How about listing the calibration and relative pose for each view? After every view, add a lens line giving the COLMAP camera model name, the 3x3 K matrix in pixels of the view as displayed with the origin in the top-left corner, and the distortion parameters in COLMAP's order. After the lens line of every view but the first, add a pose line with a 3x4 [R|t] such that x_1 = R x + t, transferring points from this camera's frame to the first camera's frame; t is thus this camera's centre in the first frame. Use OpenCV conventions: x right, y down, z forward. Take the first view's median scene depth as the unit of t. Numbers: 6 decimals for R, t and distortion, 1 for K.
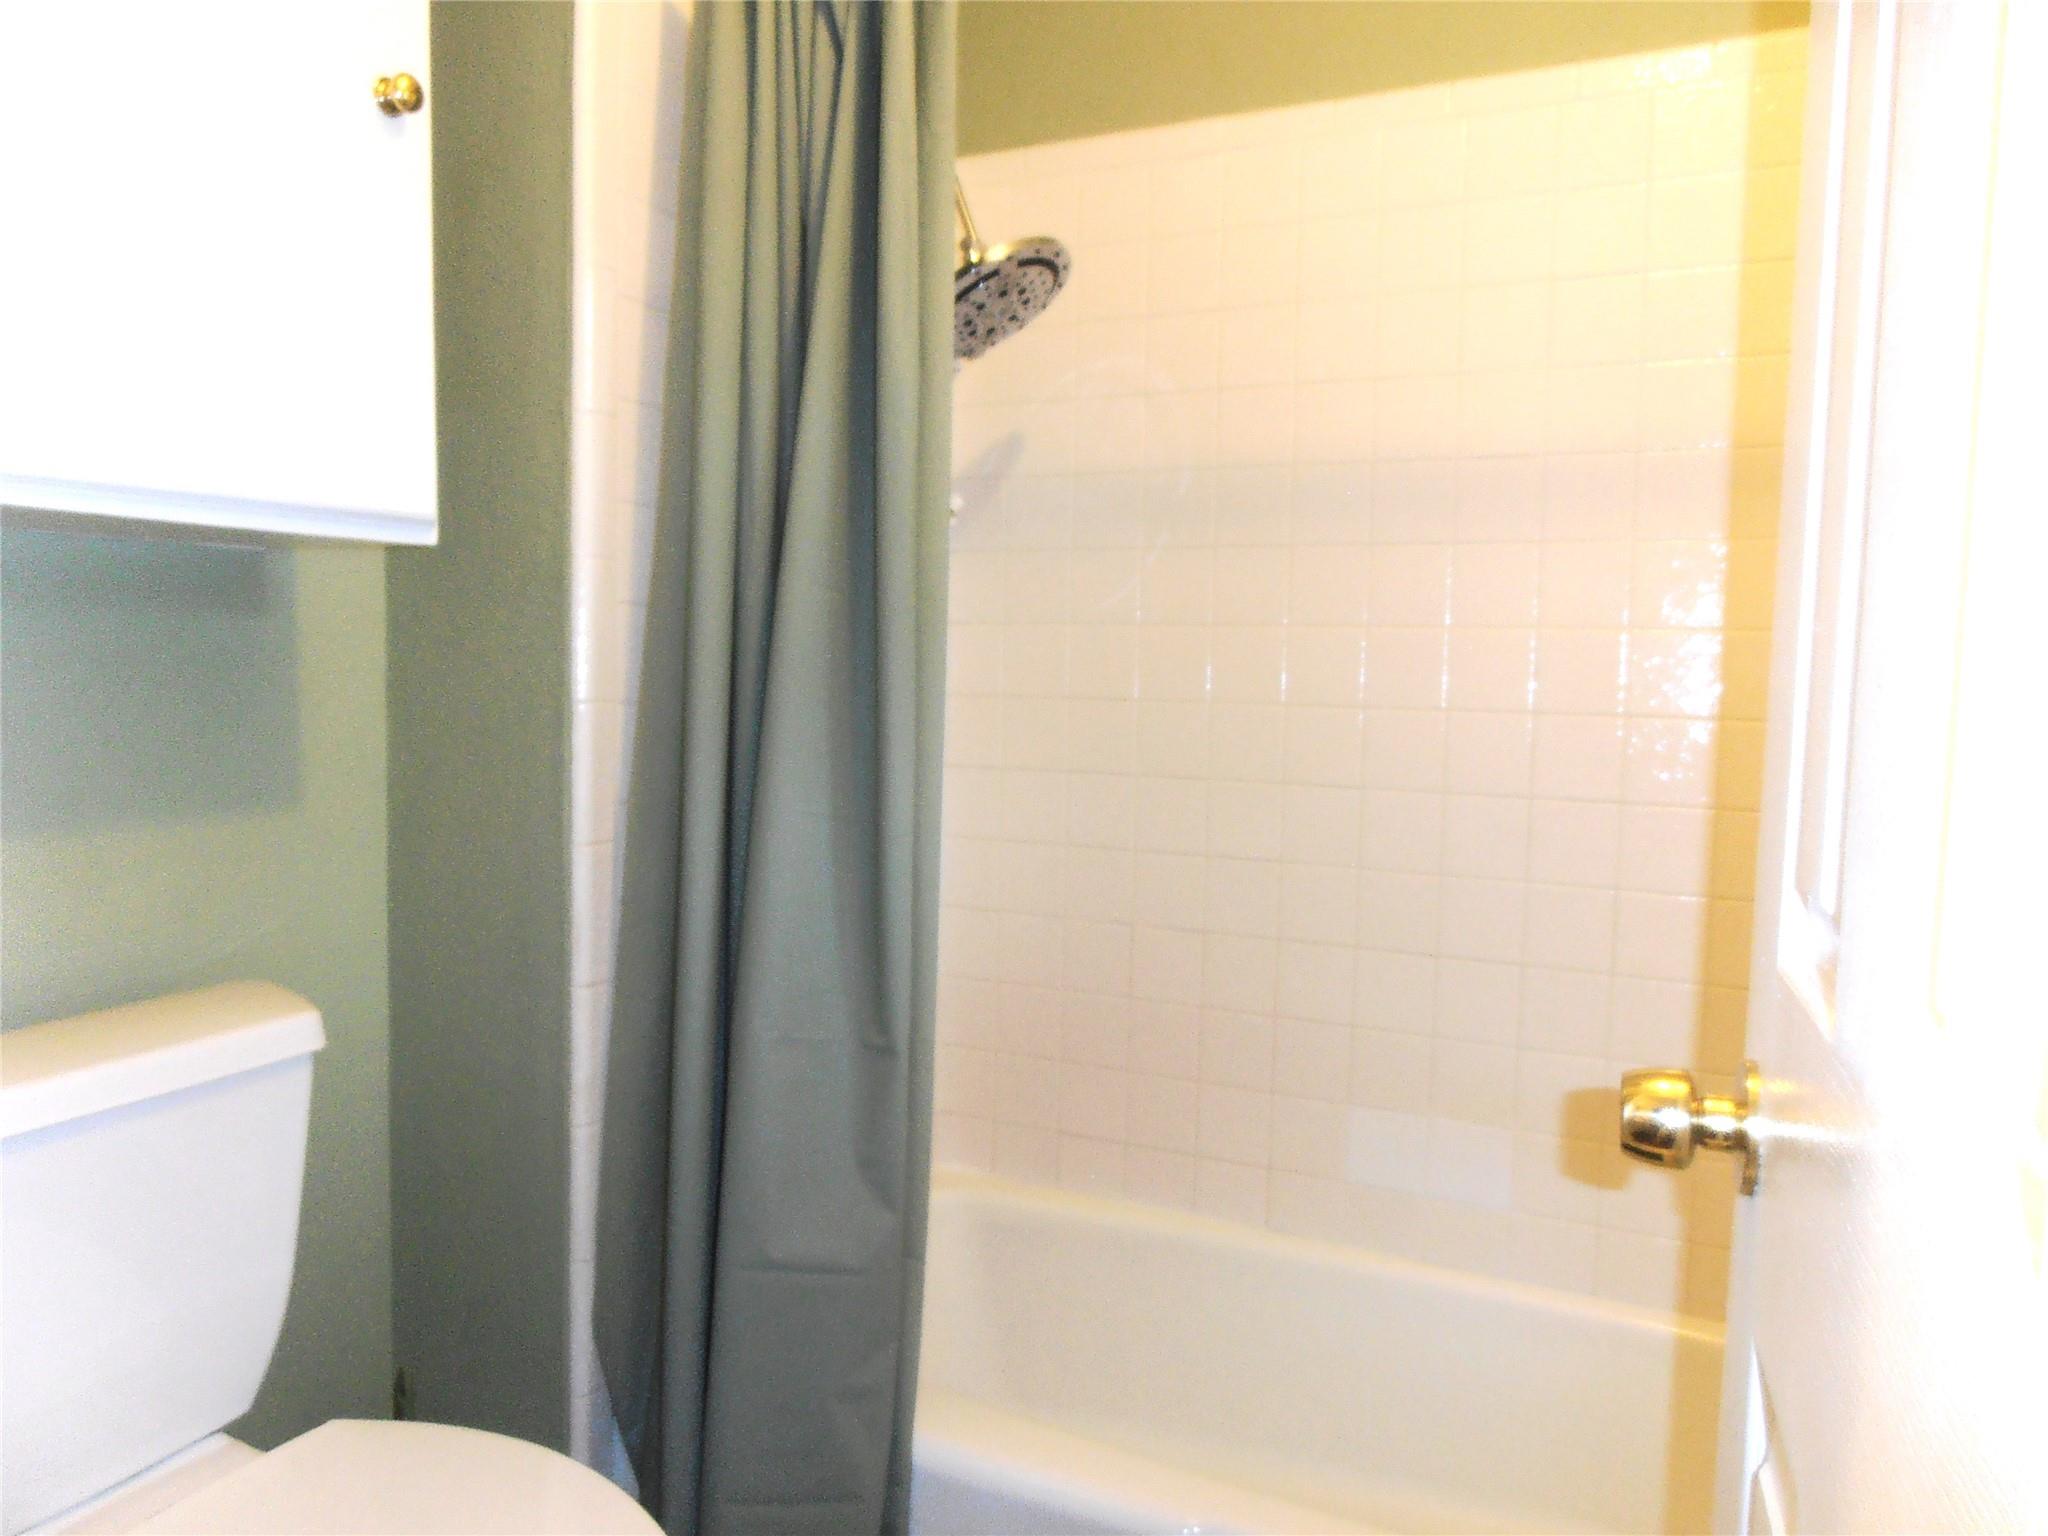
lens RADIAL K [[1439.6, 0, 1024.0], [0, 1439.6, 768.0], [0, 0, 1]] dist [-0.012030, 0.002012]
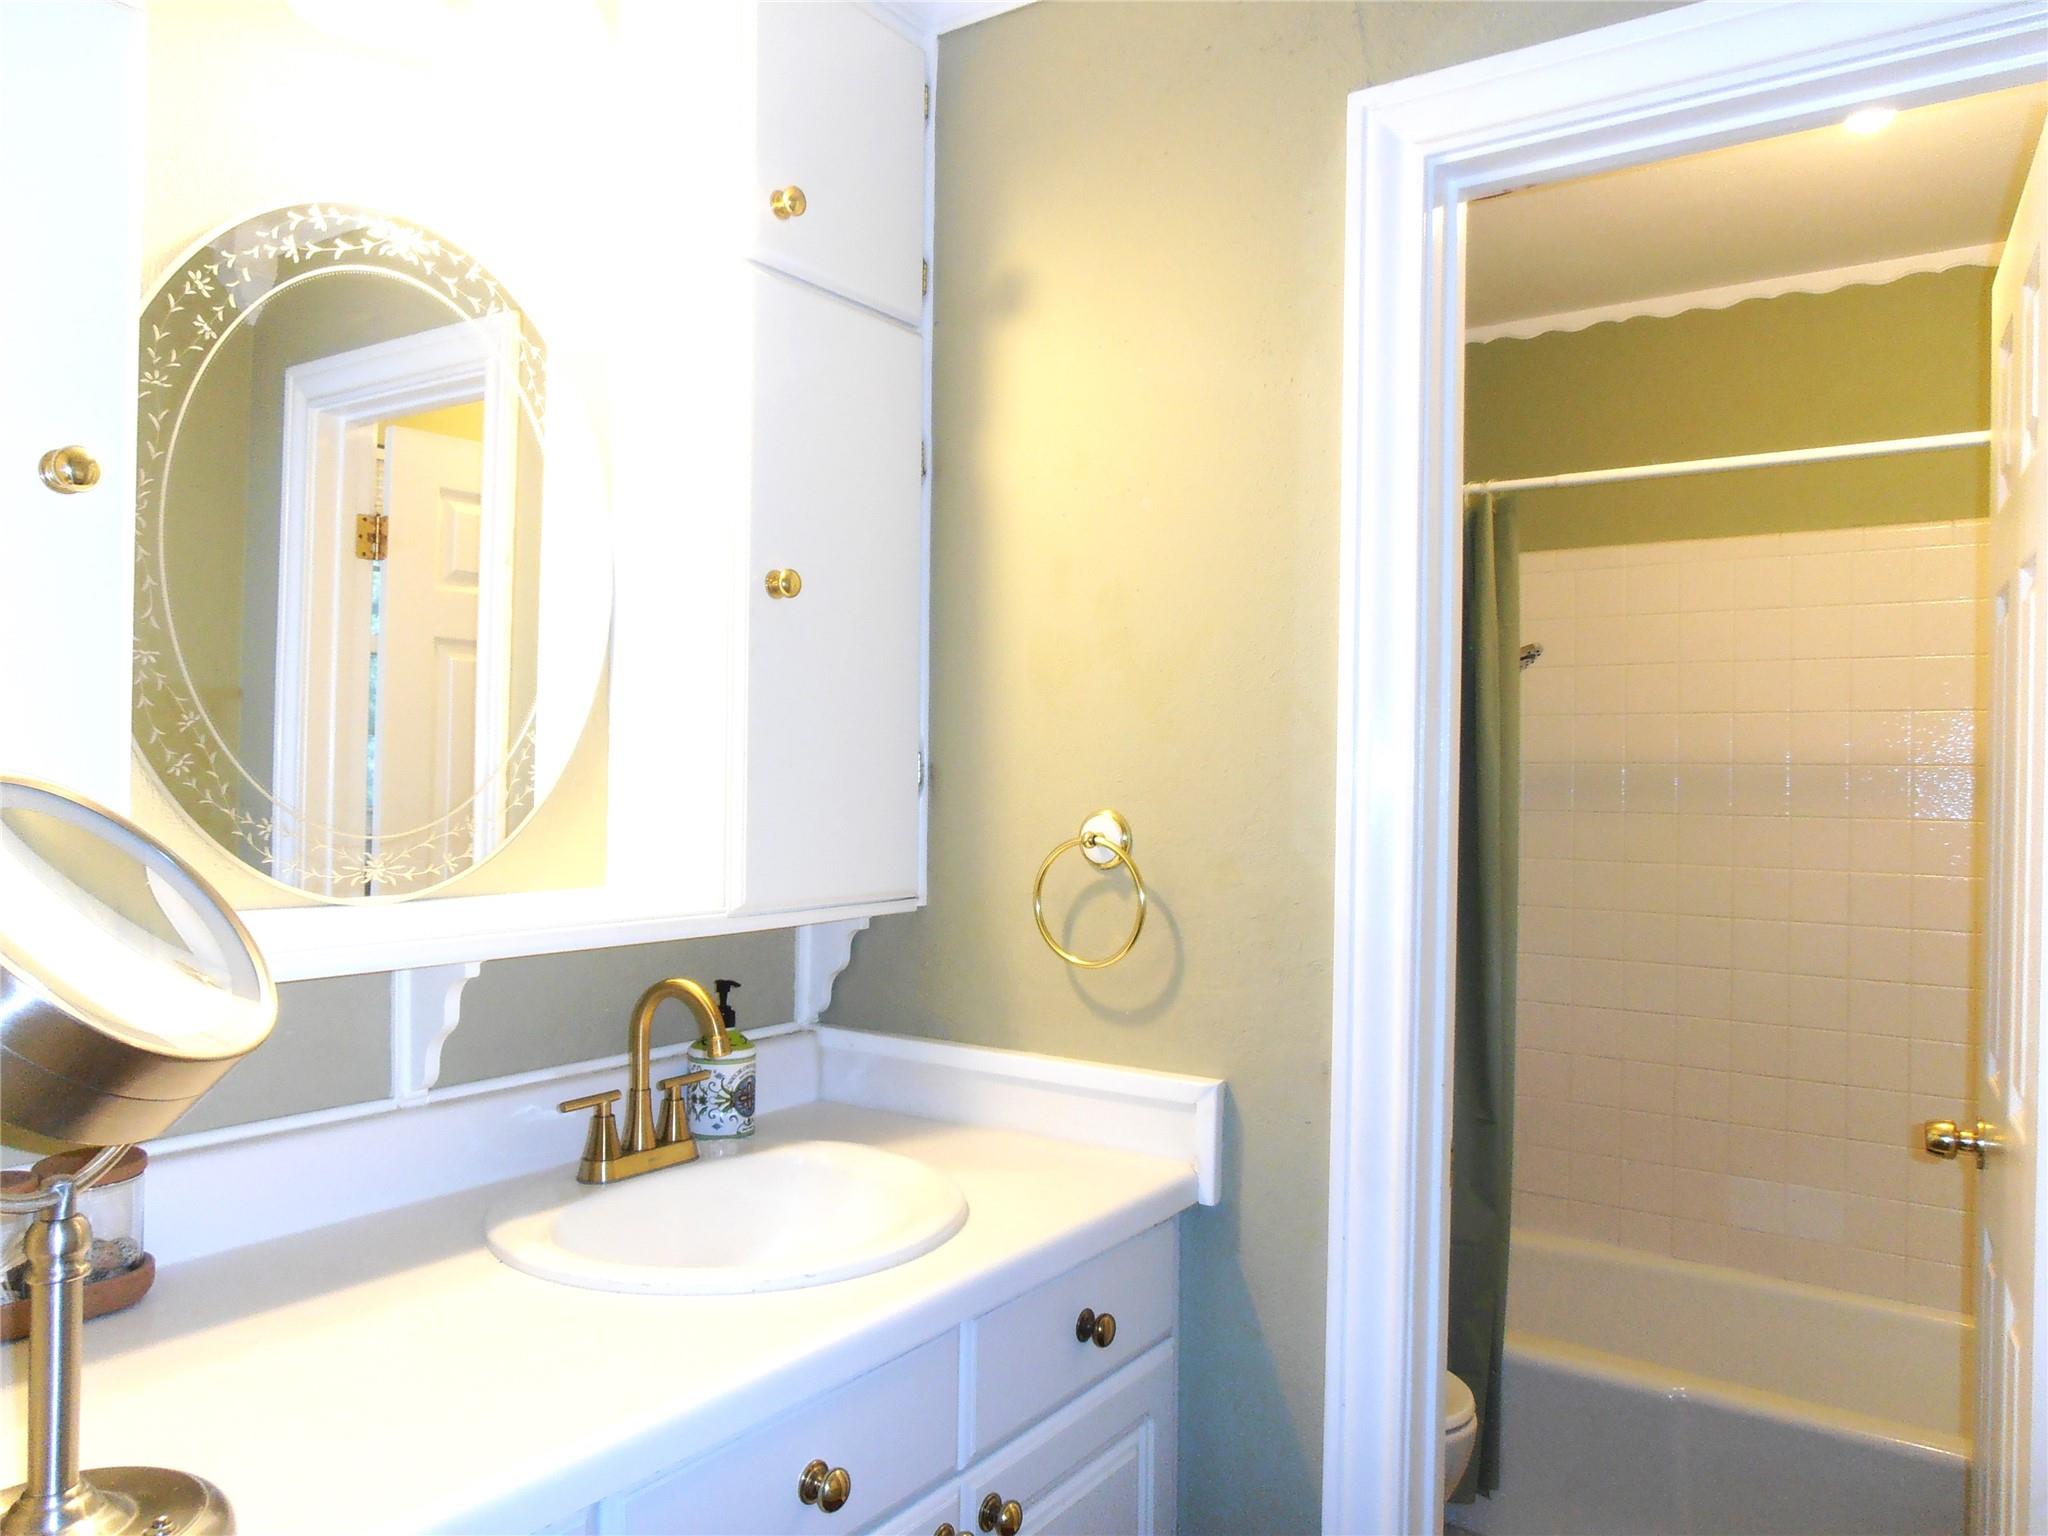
lens RADIAL K [[1439.6, 0, 1024.0], [0, 1439.6, 768.0], [0, 0, 1]] dist [-0.012030, 0.002012]
pose [[0.988990, -0.008503, -0.147738, -0.802253], [-0.003352, 0.996804, -0.079814, -0.208619], [0.147944, 0.079430, 0.985801, -1.830090]]
